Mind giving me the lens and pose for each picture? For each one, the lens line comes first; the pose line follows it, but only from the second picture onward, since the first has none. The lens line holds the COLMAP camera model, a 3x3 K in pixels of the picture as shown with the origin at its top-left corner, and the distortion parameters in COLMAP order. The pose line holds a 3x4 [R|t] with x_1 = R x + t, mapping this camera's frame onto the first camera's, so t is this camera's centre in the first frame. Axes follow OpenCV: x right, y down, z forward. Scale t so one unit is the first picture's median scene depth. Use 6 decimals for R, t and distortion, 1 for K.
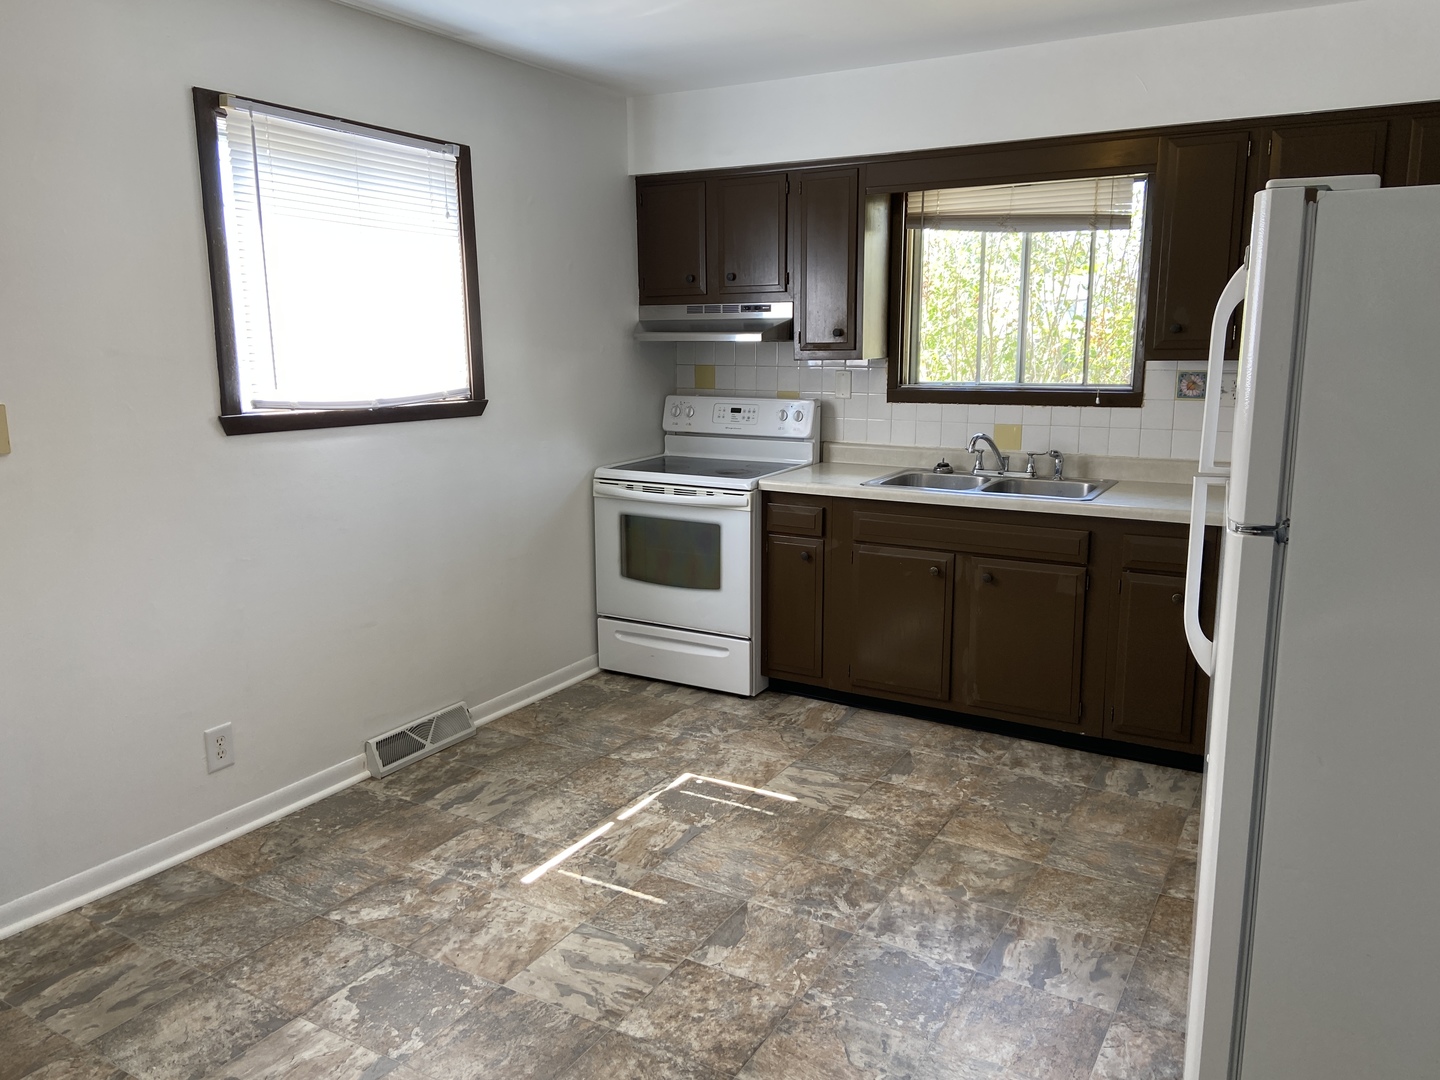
lens RADIAL K [[1077.4, 0, 713.0], [0, 1077.4, 534.4], [0, 0, 1]] dist [0.137400, -0.178718]
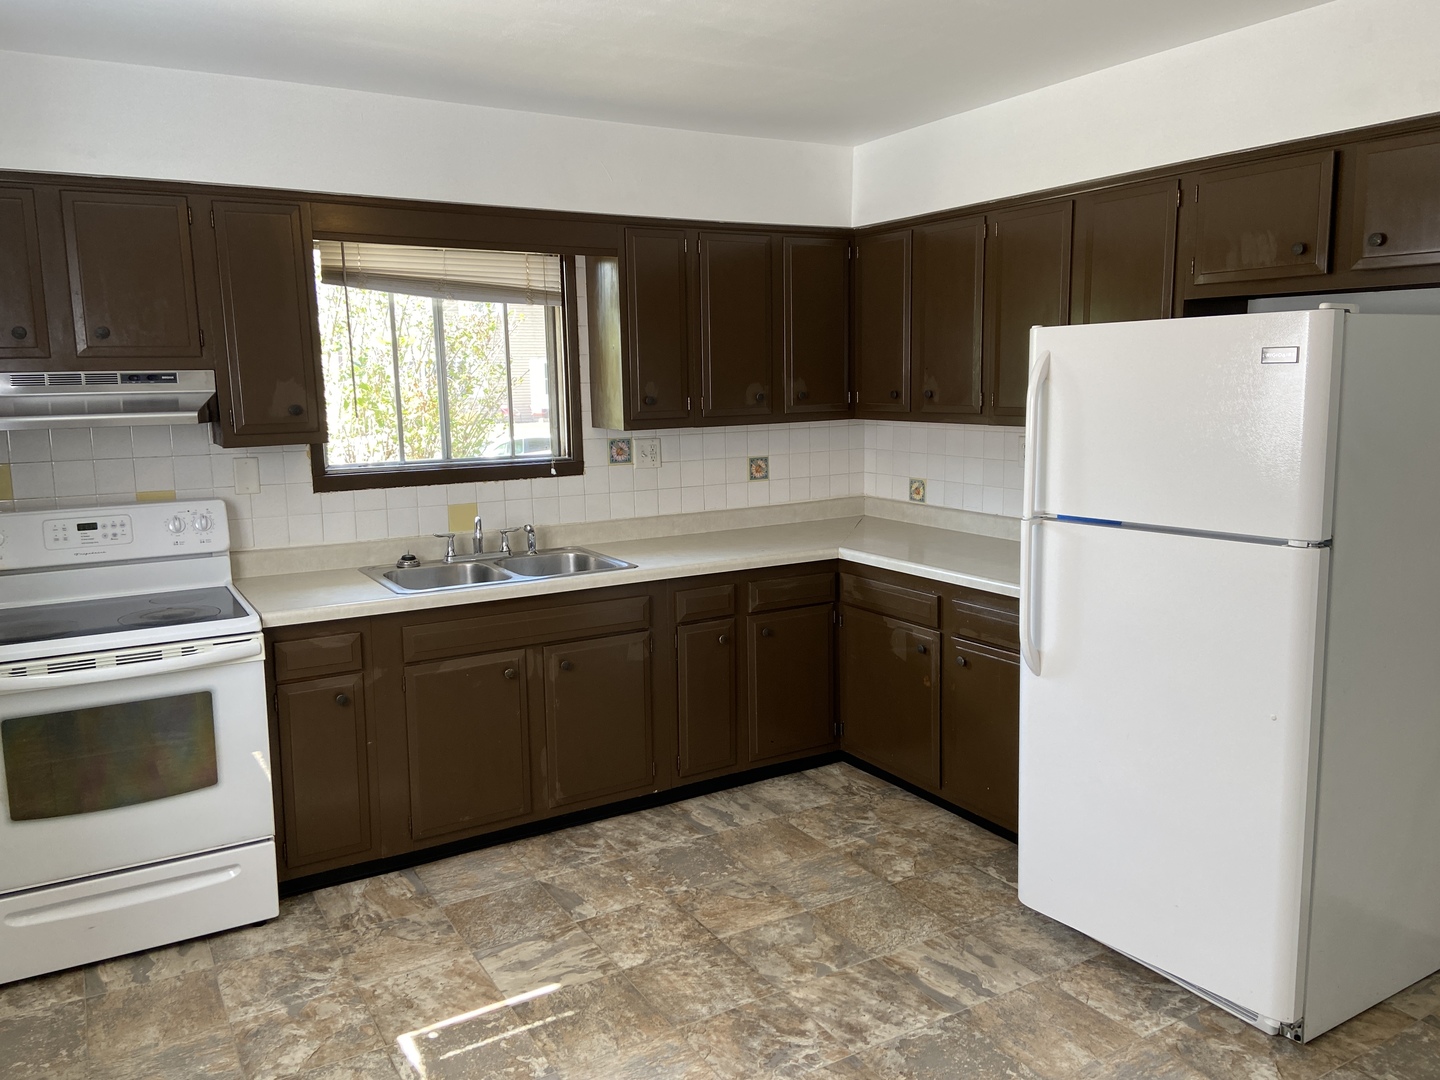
lens RADIAL K [[1077.4, 0, 713.0], [0, 1077.4, 534.4], [0, 0, 1]] dist [0.137400, -0.178718]
pose [[0.491616, -0.132647, 0.860650, -0.449207], [0.175060, 0.983208, 0.051540, -0.091904], [-0.853035, 0.125328, 0.506582, 0.380594]]
